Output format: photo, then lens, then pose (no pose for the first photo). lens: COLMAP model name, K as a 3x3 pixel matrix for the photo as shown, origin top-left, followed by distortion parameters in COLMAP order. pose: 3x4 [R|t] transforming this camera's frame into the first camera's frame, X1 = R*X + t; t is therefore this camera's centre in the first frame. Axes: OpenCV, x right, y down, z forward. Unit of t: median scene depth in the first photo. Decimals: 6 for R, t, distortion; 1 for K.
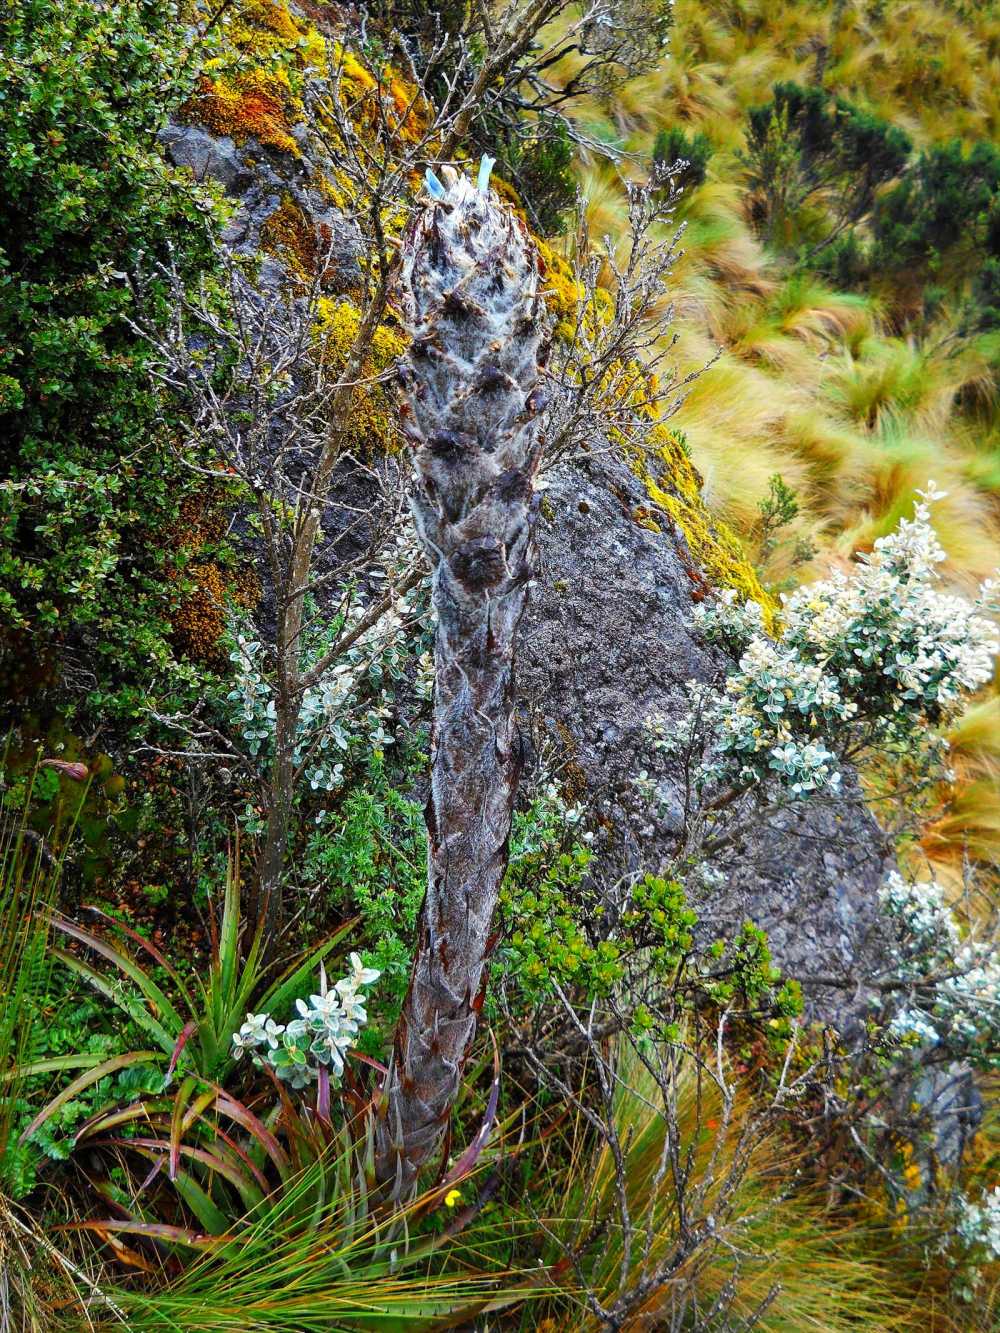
lens RADIAL K [[1428.3, 0, 500.0], [0, 1428.3, 666.5], [0, 0, 1]] dist [-0.113358, 0.246573]
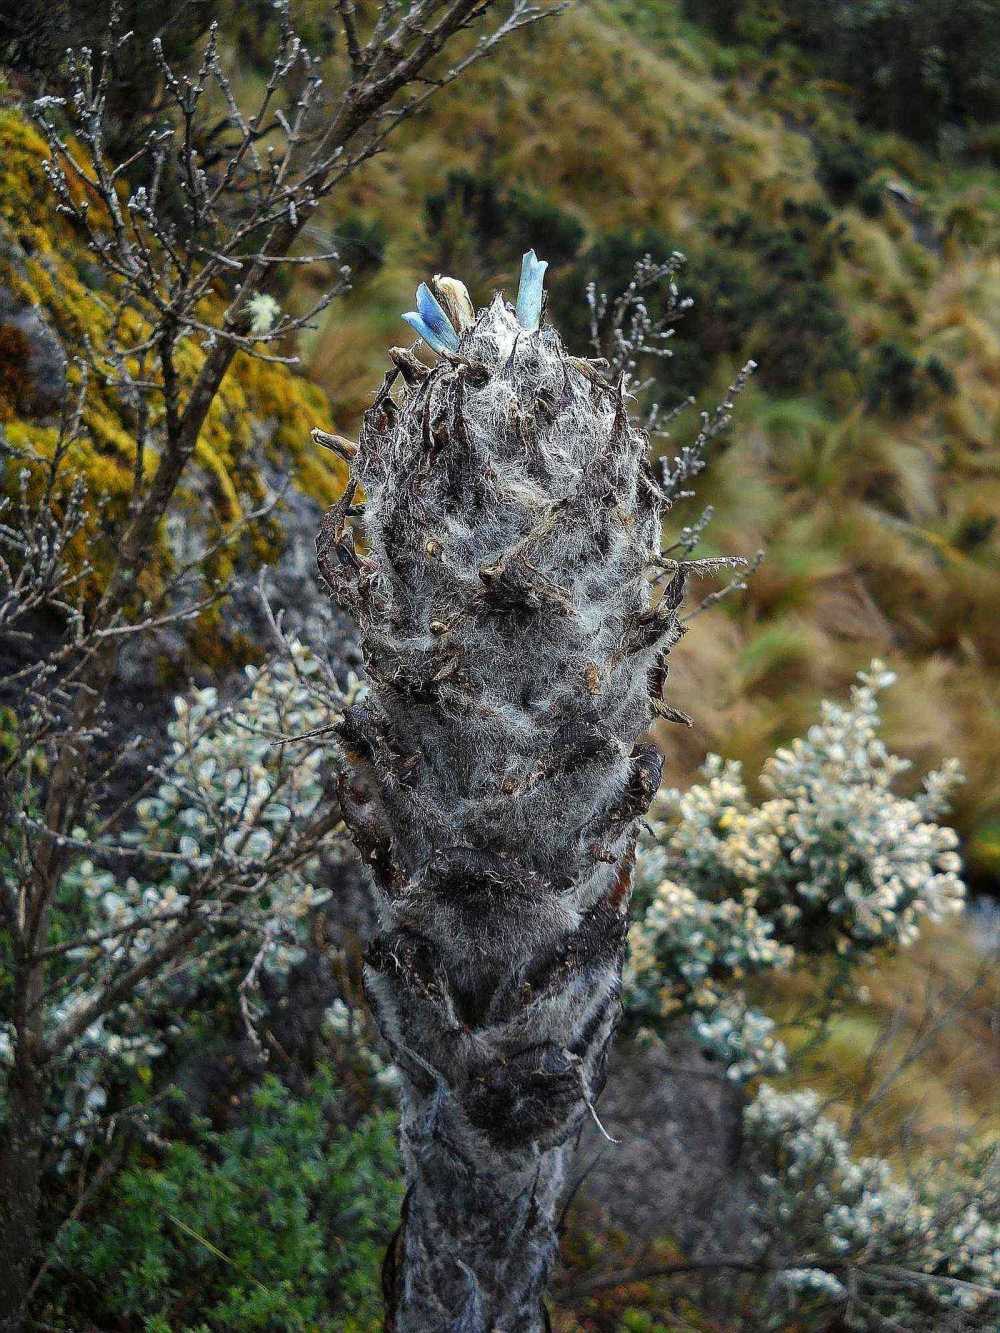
lens RADIAL K [[1459.8, 0, 500.0], [0, 1459.8, 666.5], [0, 0, 1]] dist [0.008376, 0.009435]
pose [[0.977503, -0.056719, 0.203154, -0.116971], [0.069615, 0.995950, -0.056899, -0.193146], [-0.199104, 0.069762, 0.977492, 0.525043]]
